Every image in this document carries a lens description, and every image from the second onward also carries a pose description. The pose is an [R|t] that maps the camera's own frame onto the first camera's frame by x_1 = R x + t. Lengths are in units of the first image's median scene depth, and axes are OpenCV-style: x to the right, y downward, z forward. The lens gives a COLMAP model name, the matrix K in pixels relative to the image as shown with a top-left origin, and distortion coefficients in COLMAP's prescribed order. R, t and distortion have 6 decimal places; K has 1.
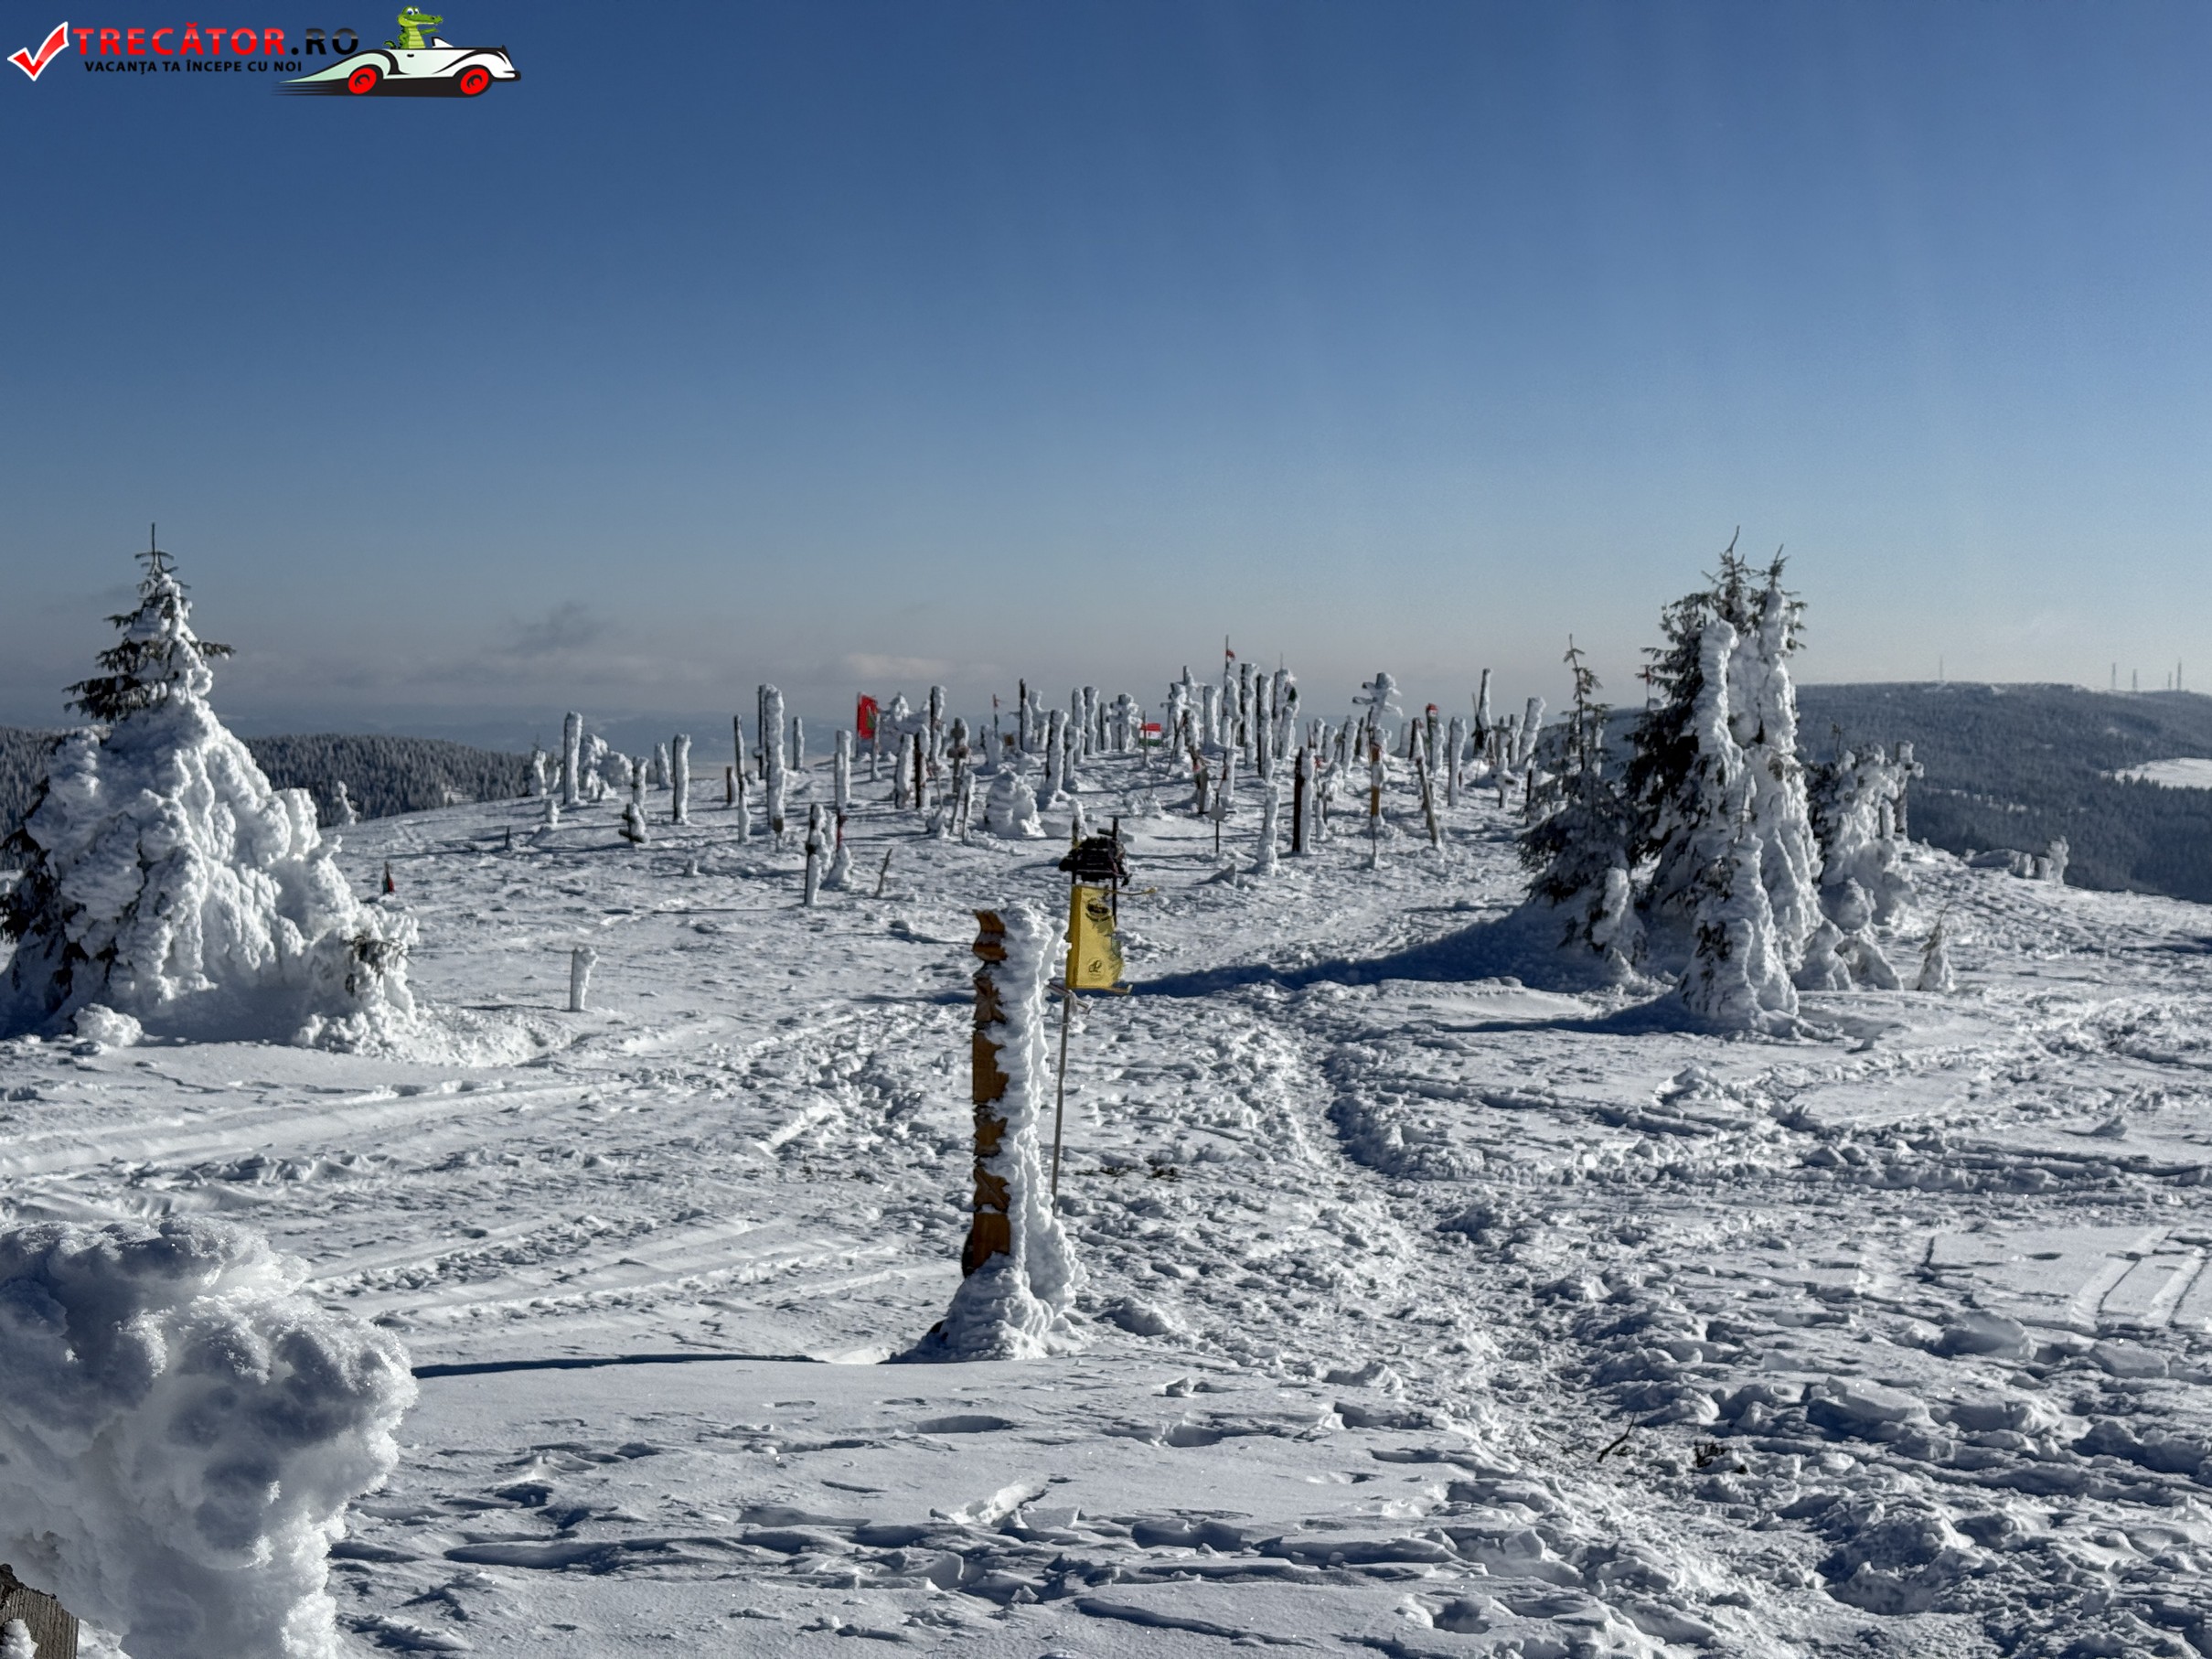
lens RADIAL K [[3098.8, 0, 1103.2], [0, 3098.8, 825.9], [0, 0, 1]] dist [0.029876, 0.000000]
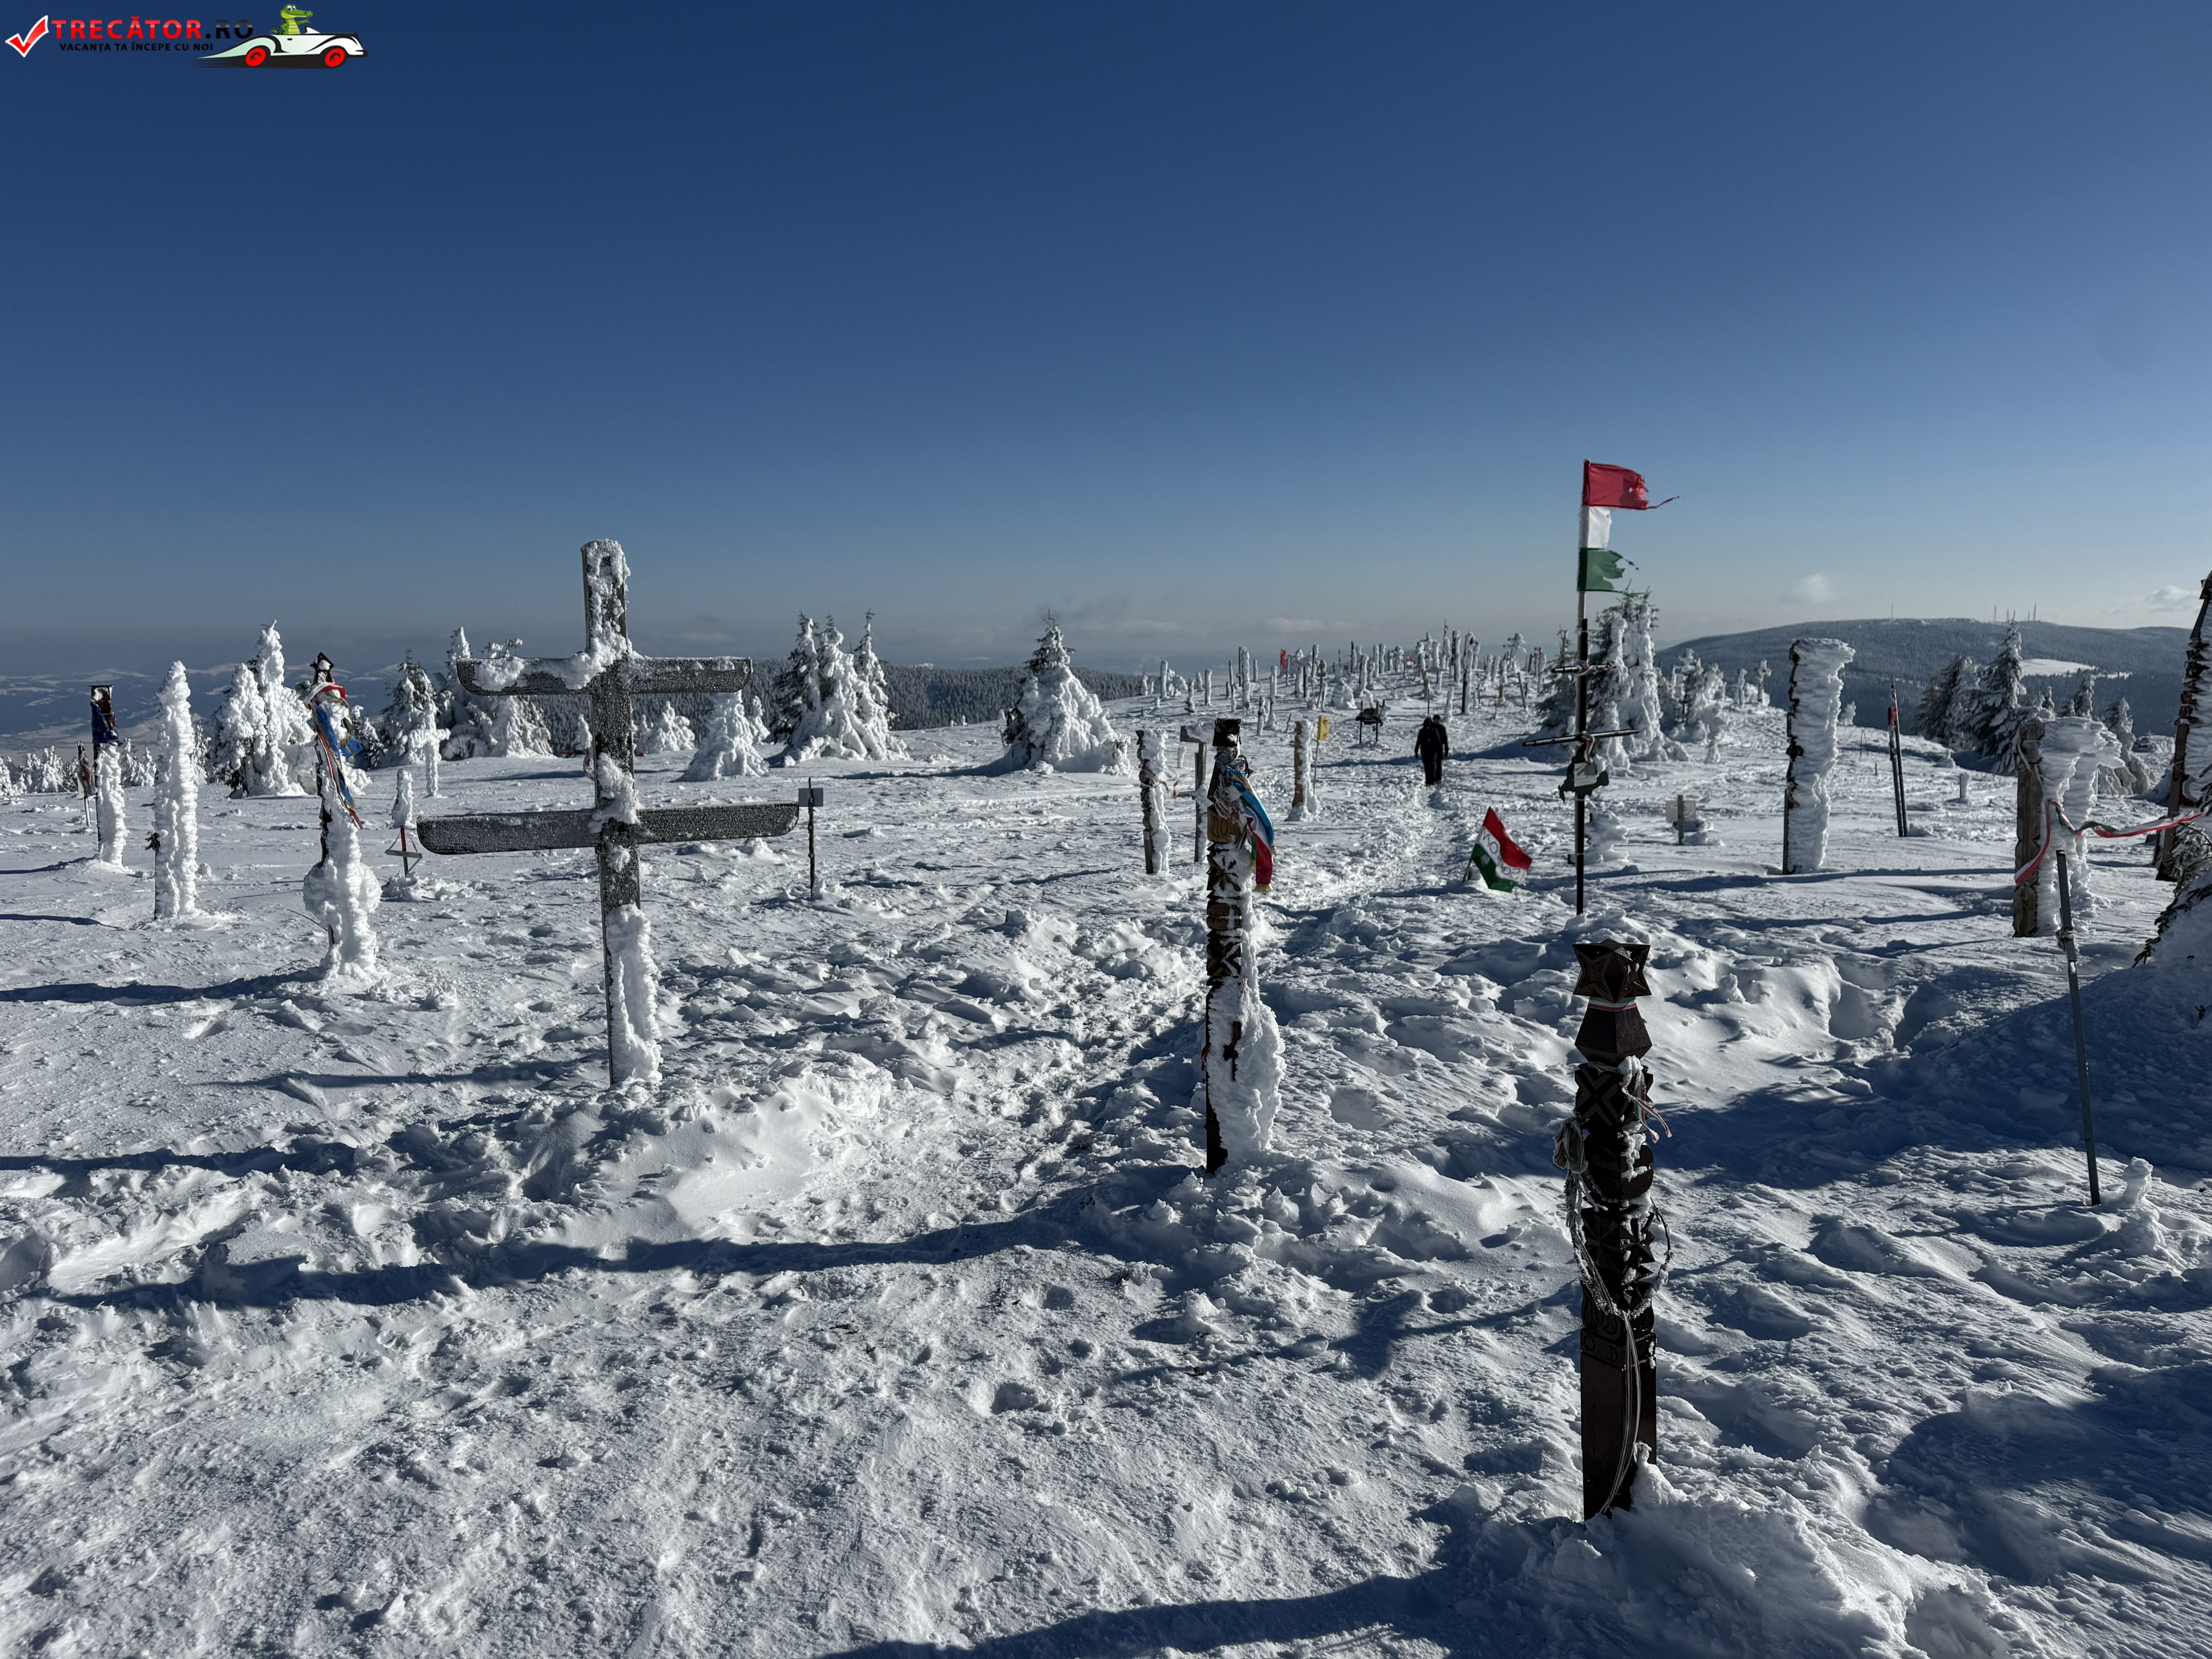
lens RADIAL K [[1546.5, 0, 1099.6], [0, 1546.5, 824.9], [0, 0, 1]] dist [0.040958, -0.045558]
pose [[0.980123, 0.001198, -0.198387, 0.034592], [0.013789, 0.997152, 0.074146, 0.002558], [0.197911, -0.075407, 0.977315, -0.332526]]
